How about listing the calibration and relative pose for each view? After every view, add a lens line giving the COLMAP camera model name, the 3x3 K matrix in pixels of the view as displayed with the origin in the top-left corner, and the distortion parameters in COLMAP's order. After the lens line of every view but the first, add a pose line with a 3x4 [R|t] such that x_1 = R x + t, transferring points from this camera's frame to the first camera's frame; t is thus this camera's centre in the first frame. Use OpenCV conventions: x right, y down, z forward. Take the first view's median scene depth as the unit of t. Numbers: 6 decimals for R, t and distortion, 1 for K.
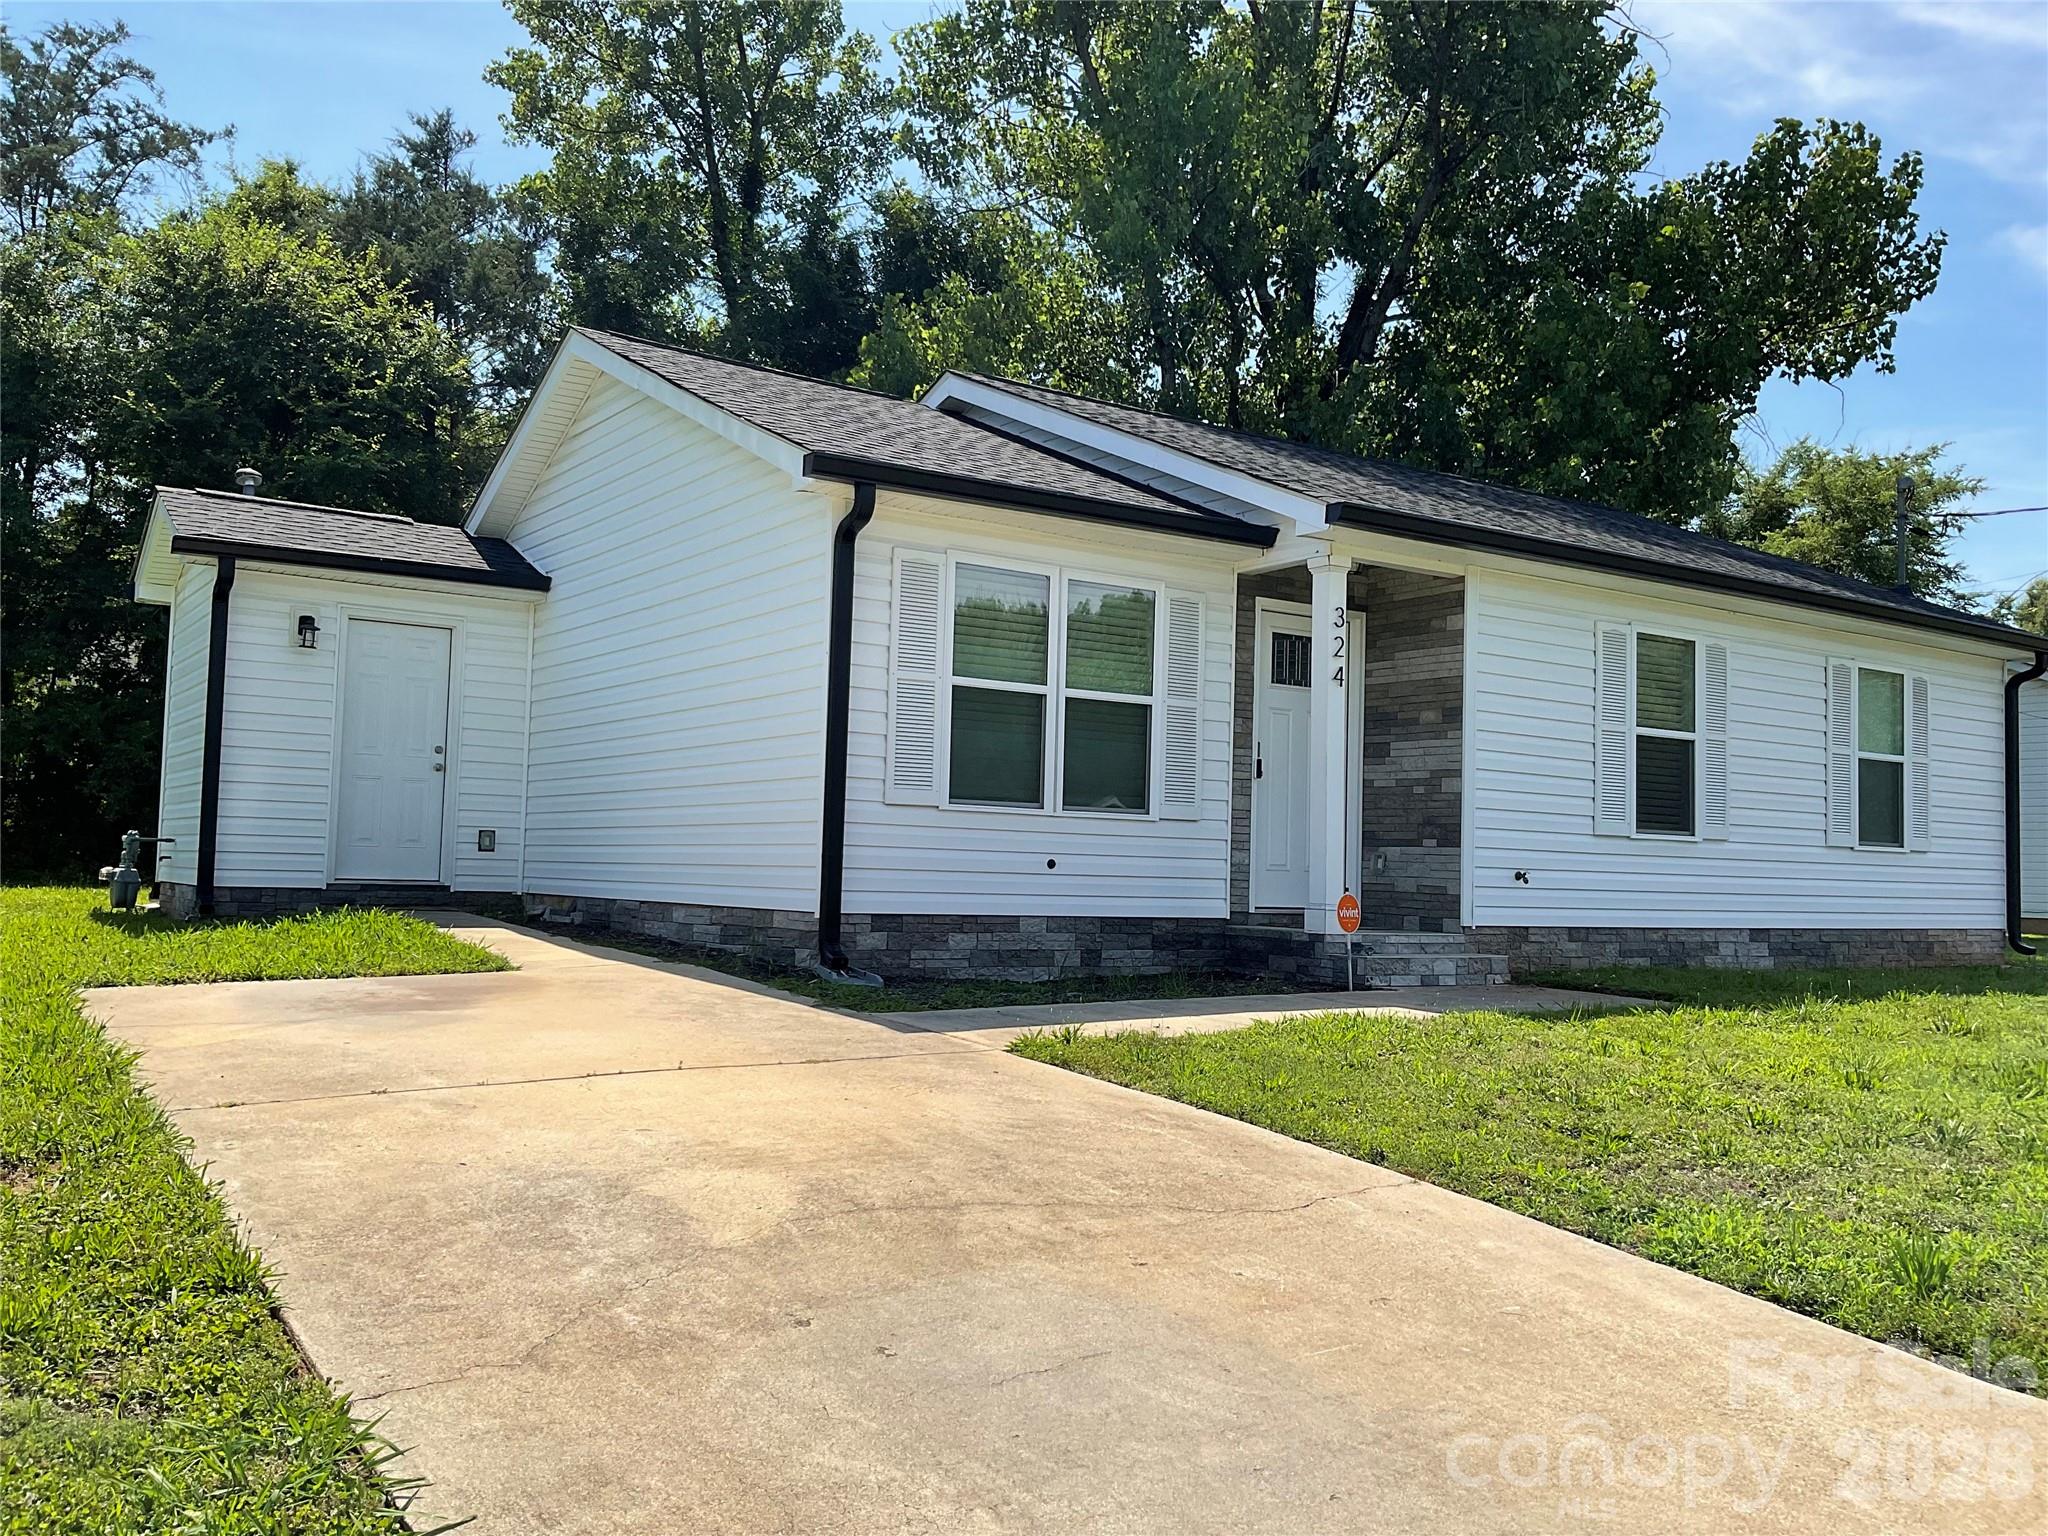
lens RADIAL K [[1731.6, 0, 1022.9], [0, 1731.6, 766.7], [0, 0, 1]] dist [0.093430, -0.175234]
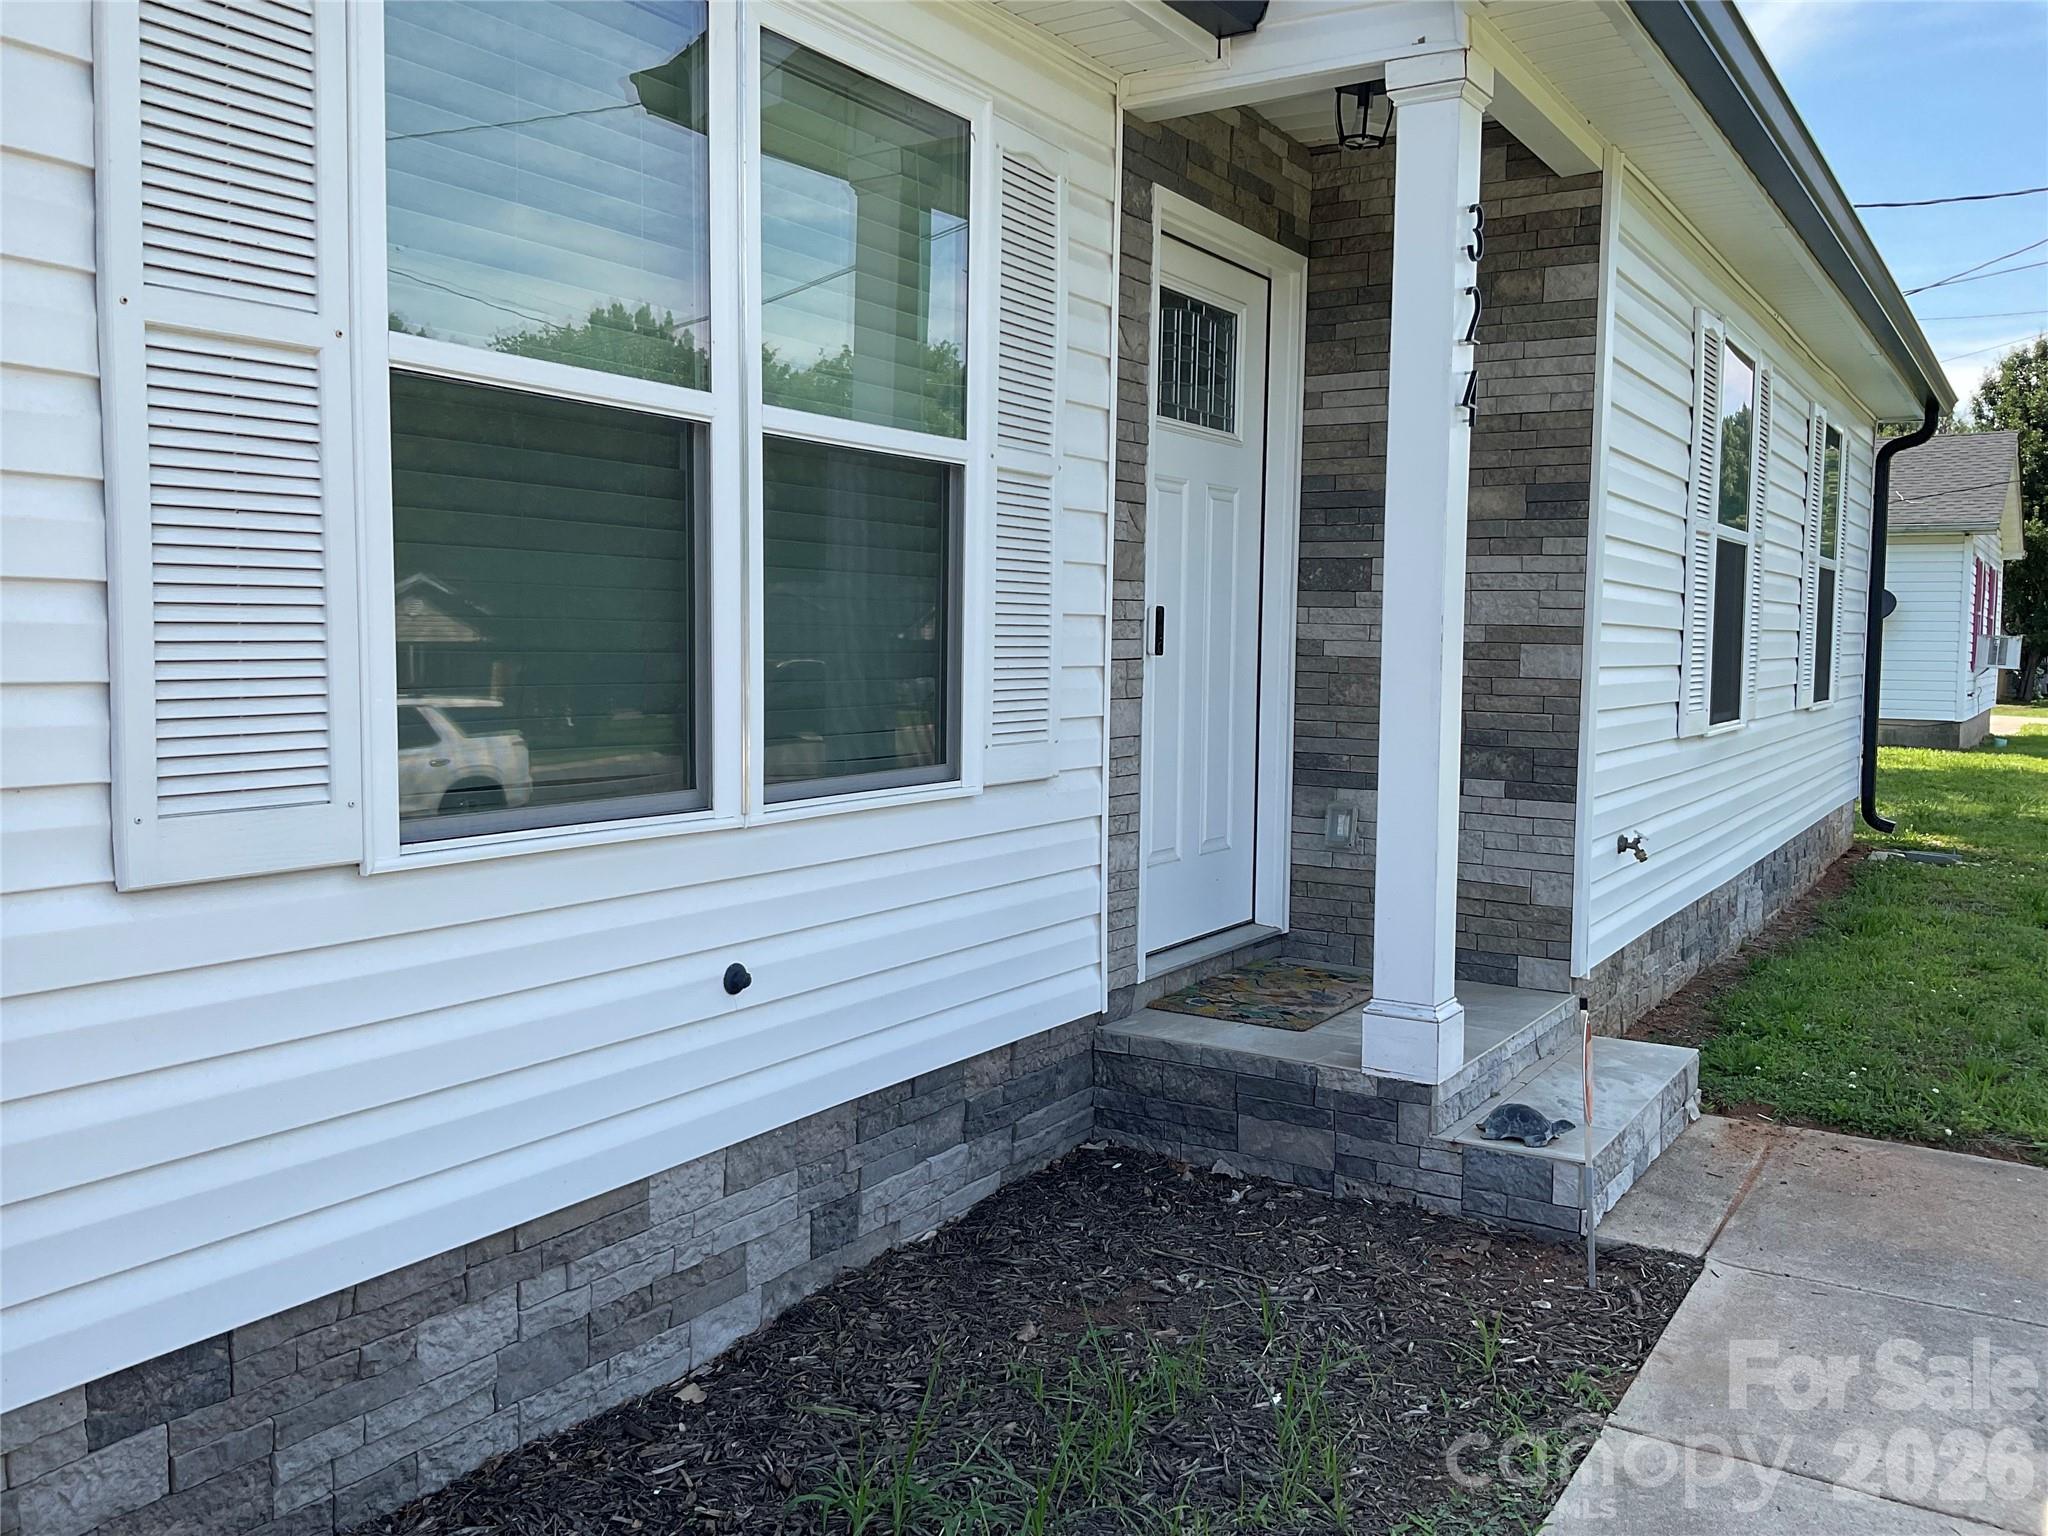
lens RADIAL K [[1731.6, 0, 1027.4], [0, 1731.6, 771.3], [0, 0, 1]] dist [0.093430, -0.175234]
pose [[0.918332, -0.047652, 0.392931, -0.052486], [-0.010007, 0.989614, 0.143402, -0.024494], [-0.395684, -0.135623, 0.908318, 0.655785]]
